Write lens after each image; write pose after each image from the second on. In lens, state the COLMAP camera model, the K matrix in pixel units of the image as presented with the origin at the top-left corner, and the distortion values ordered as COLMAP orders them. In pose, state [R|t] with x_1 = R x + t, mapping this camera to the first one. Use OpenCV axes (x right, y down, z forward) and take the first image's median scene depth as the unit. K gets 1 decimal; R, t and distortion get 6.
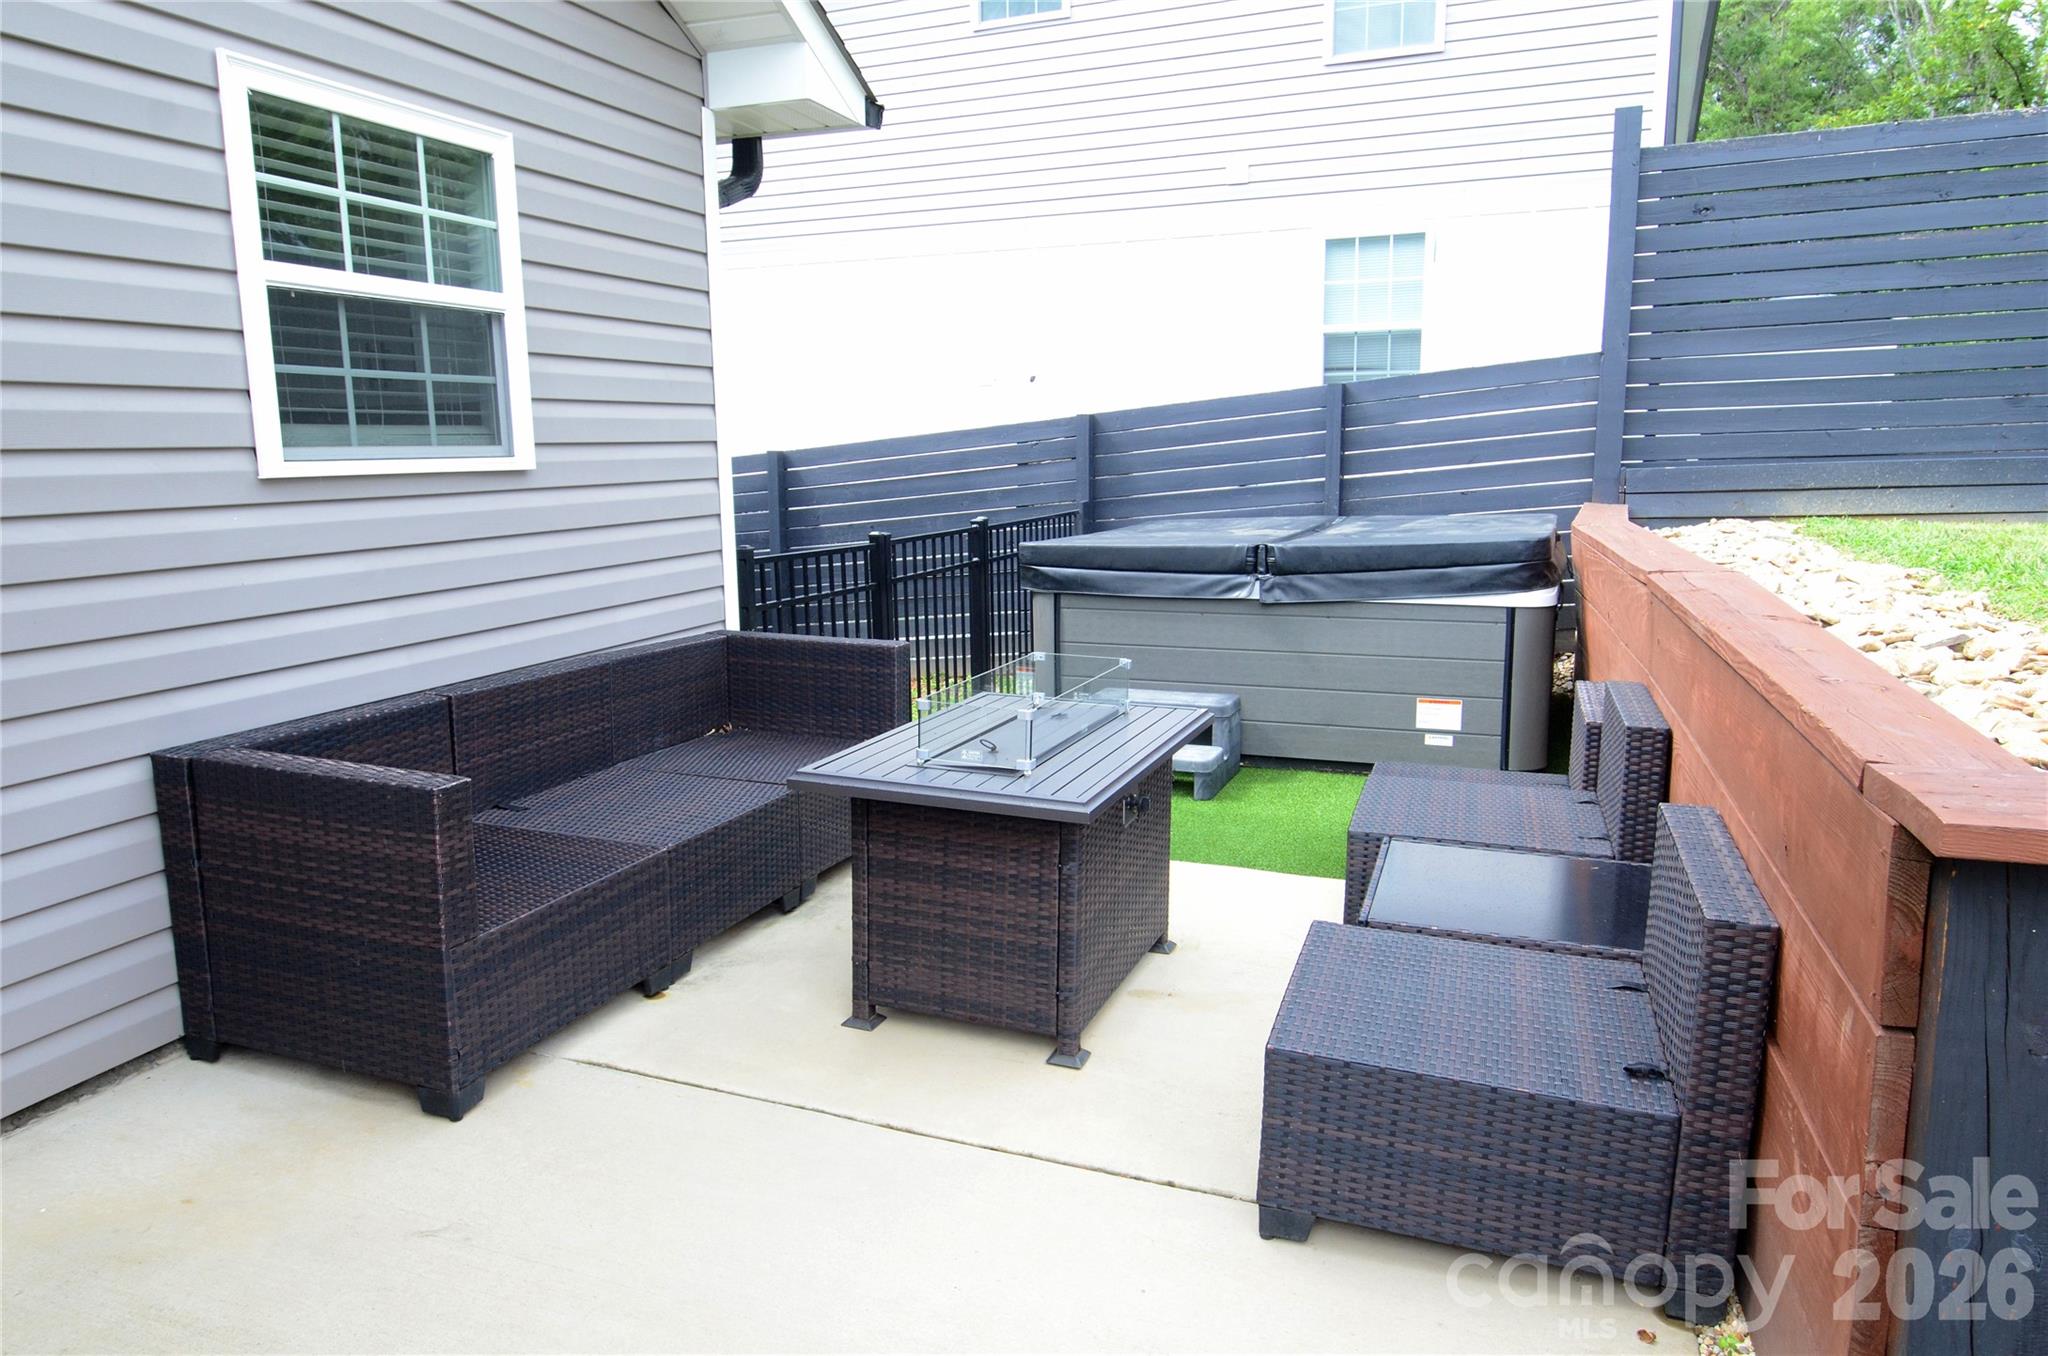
lens RADIAL K [[1379.4, 0, 1014.8], [0, 1379.4, 686.2], [0, 0, 1]] dist [0.000273, -0.019908]
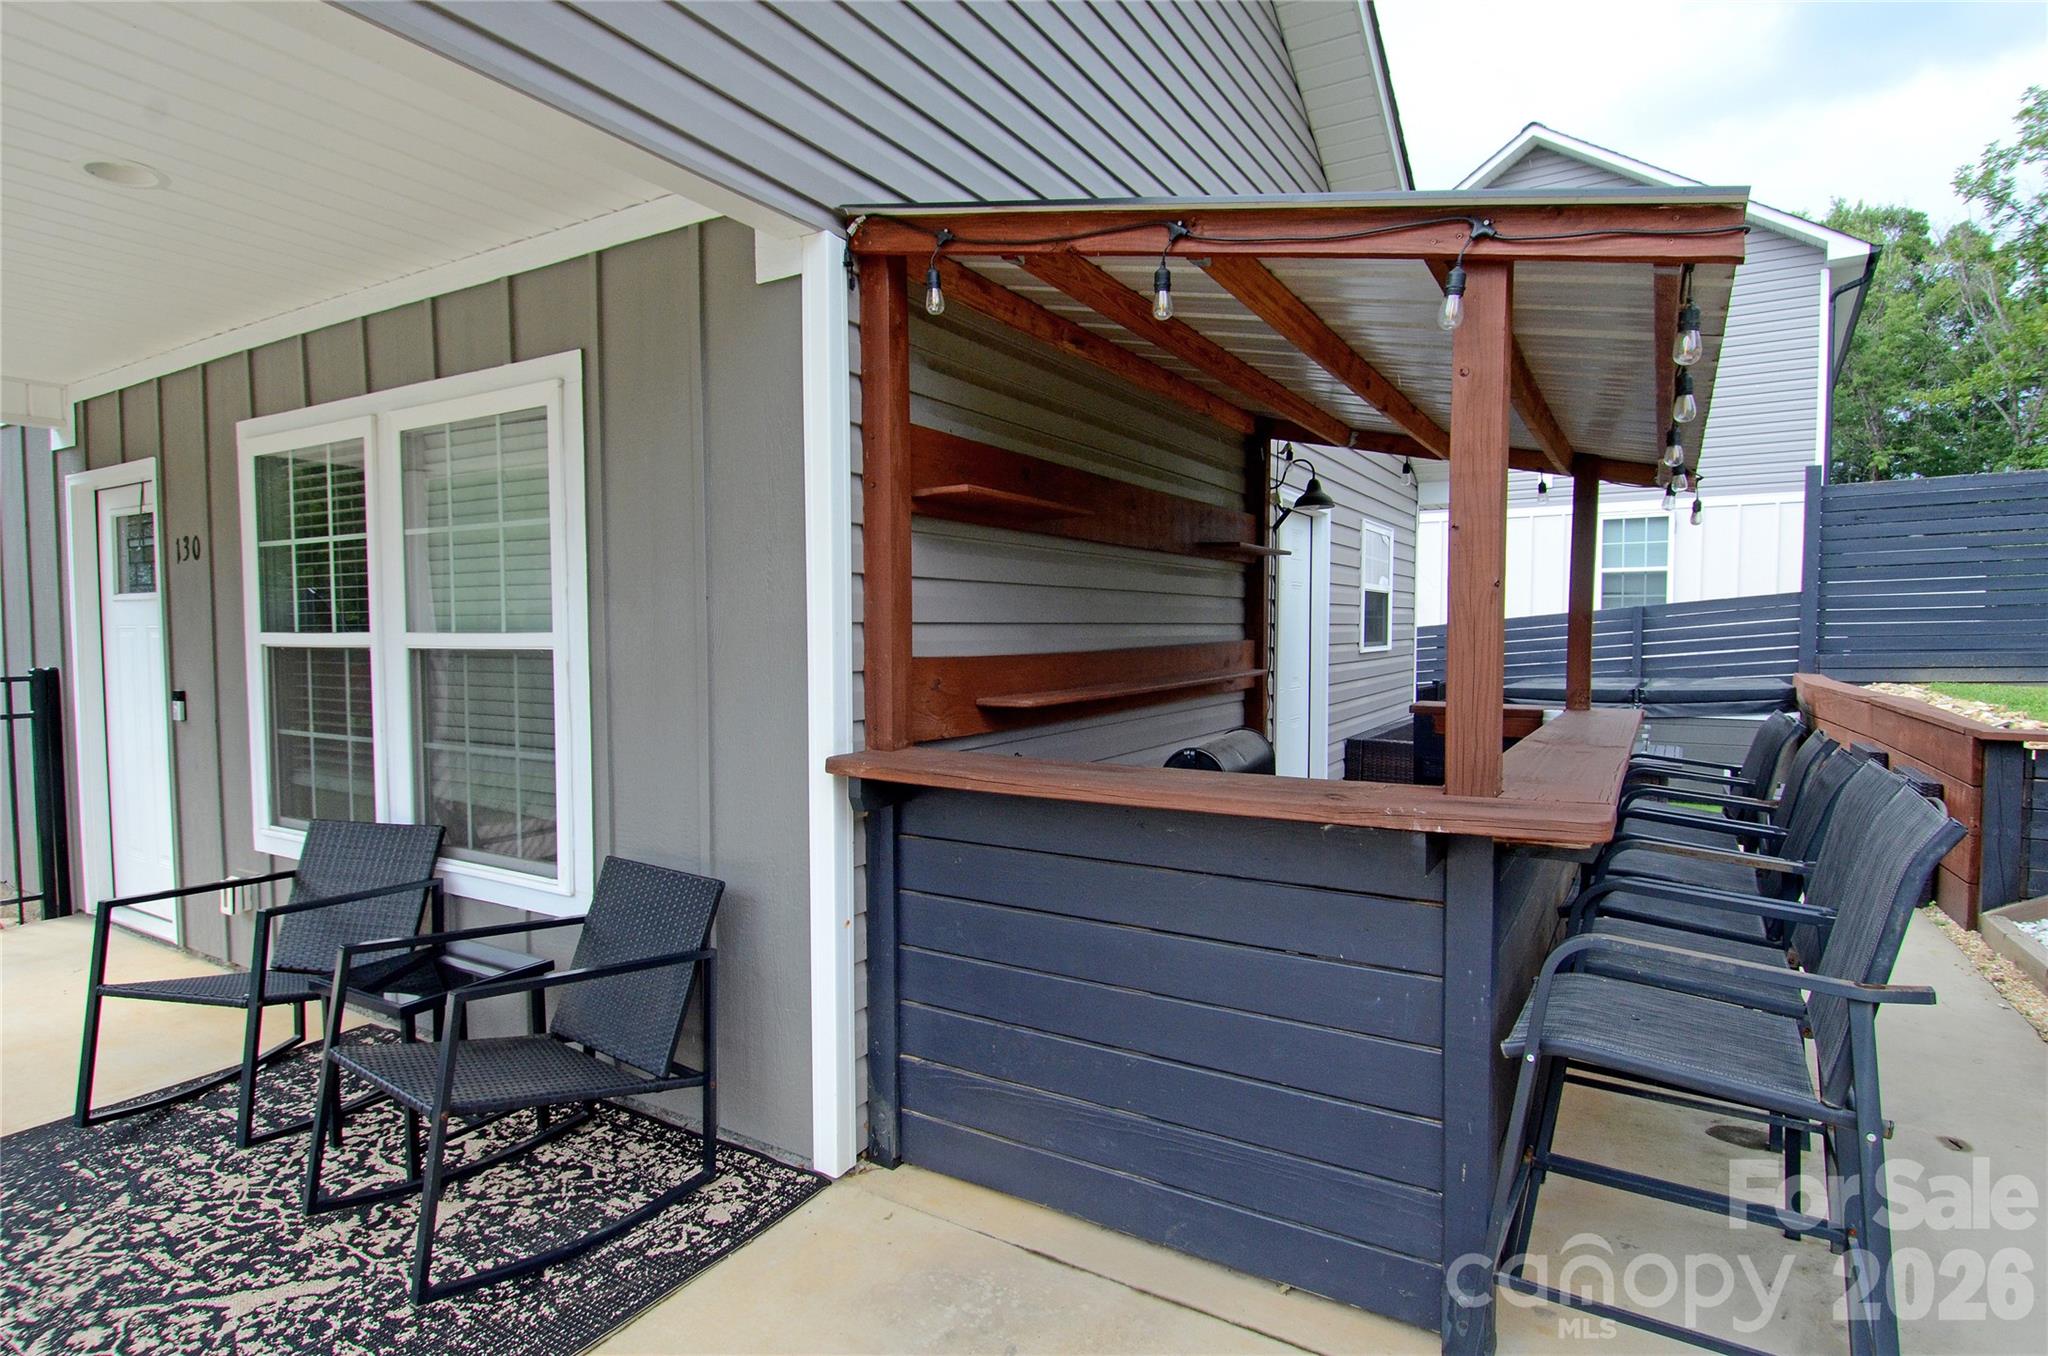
lens RADIAL K [[1066.0, 0, 1024.2], [0, 1066.0, 674.4], [0, 0, 1]] dist [0.016138, -0.024091]
pose [[0.983975, 0.018580, -0.177338, -0.347677], [-0.040842, 0.991600, -0.122727, 0.086404], [0.173568, 0.128003, 0.976468, -0.572279]]
